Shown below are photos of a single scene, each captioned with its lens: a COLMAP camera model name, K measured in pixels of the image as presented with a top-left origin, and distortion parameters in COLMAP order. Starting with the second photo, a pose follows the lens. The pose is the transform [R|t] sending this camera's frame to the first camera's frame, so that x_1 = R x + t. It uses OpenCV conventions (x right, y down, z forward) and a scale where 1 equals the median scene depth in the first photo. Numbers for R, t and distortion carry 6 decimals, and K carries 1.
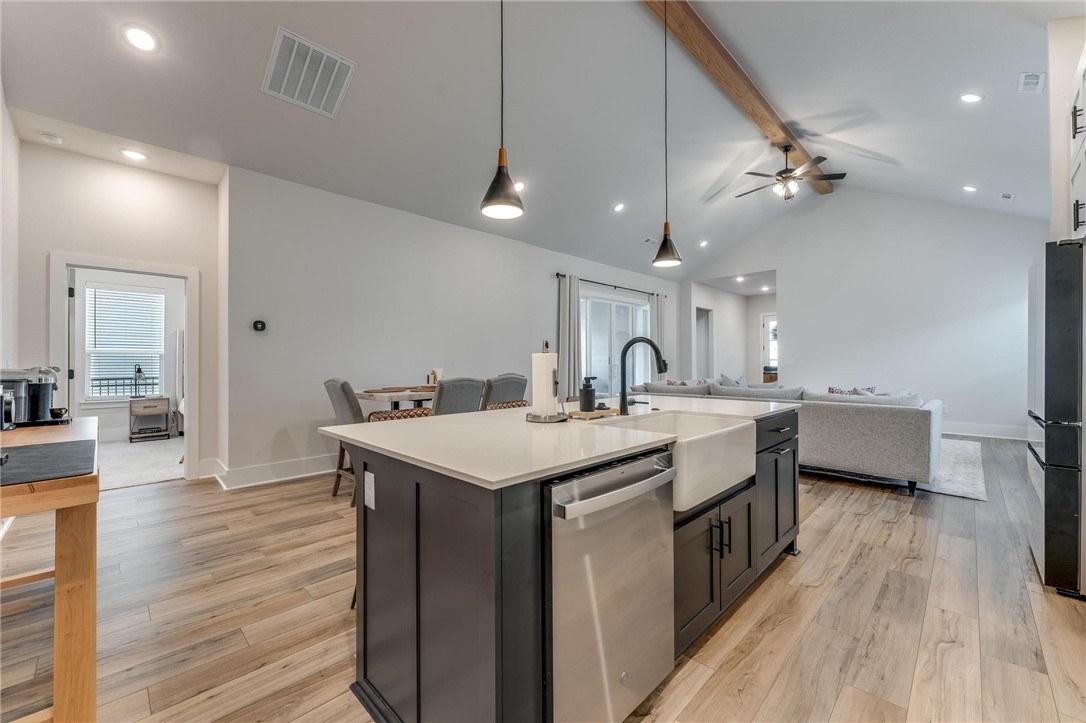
lens RADIAL K [[437.2, 0, 542.3], [0, 437.2, 367.5], [0, 0, 1]] dist [-0.001813, 0.000358]
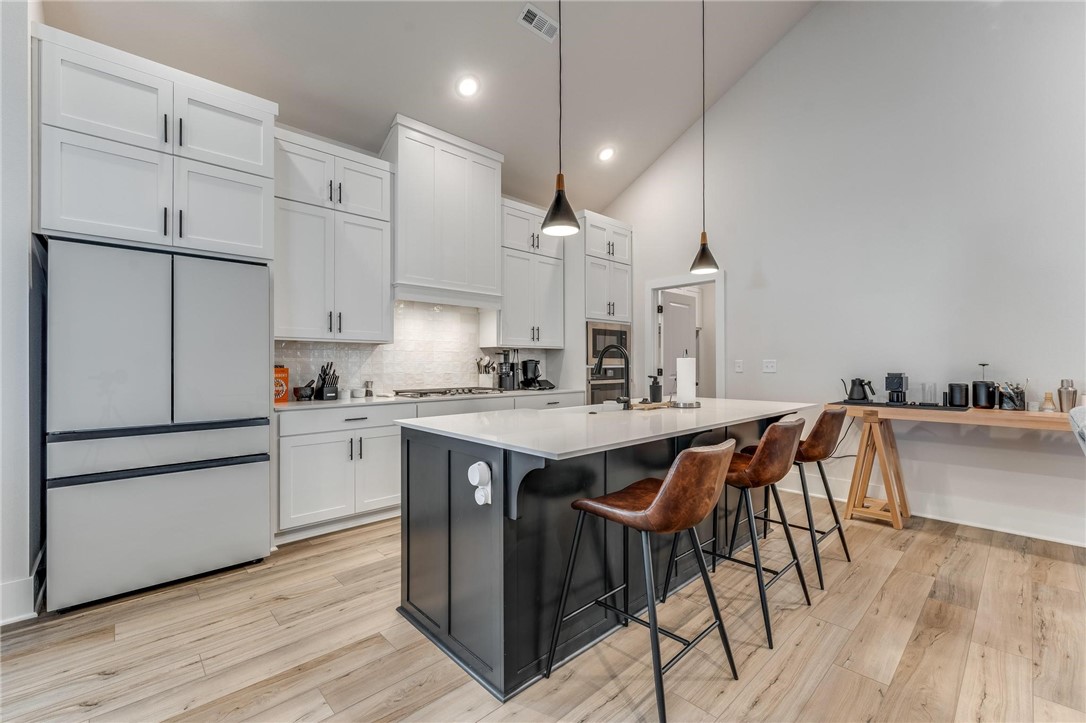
lens RADIAL K [[455.3, 0, 535.3], [0, 455.3, 363.4], [0, 0, 1]] dist [-0.005022, 0.000028]
pose [[-0.998442, 0.007238, 0.055333, 0.354566], [0.007697, 0.999938, 0.008076, -0.028235], [-0.055271, 0.008490, -0.998435, 2.161321]]
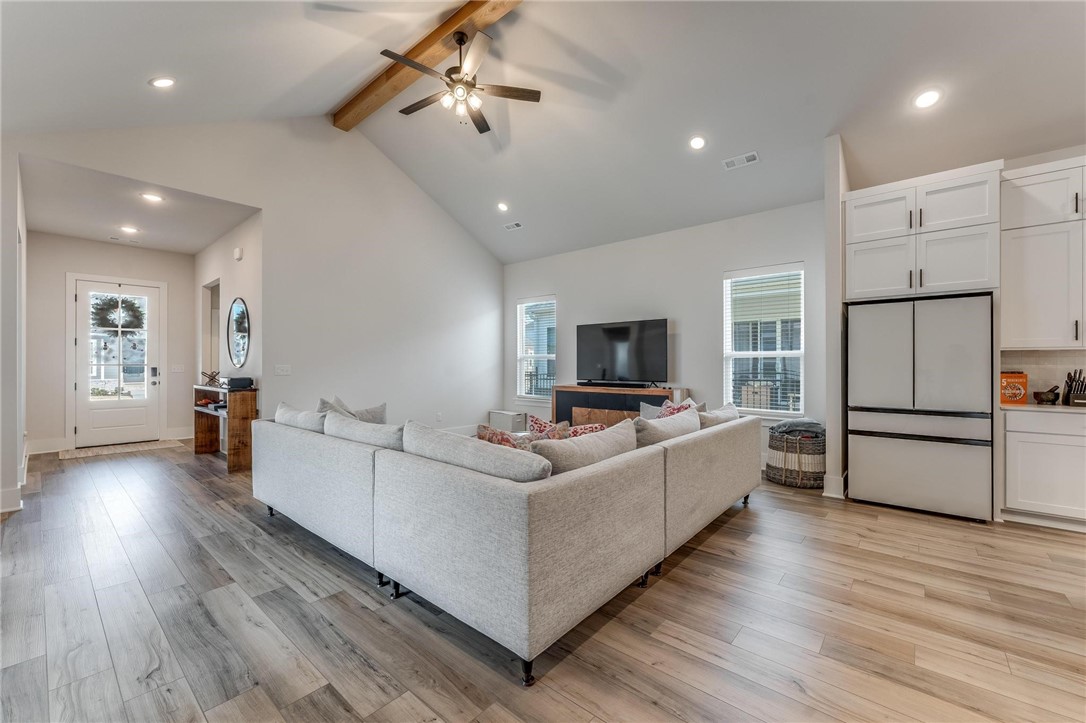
lens RADIAL K [[437.2, 0, 553.7], [0, 437.2, 361.6], [0, 0, 1]] dist [-0.001813, 0.000358]
pose [[-0.072482, 0.009511, 0.997324, -0.255590], [0.010693, 0.999904, -0.008758, -0.059206], [-0.997312, 0.010030, -0.072577, 2.592978]]
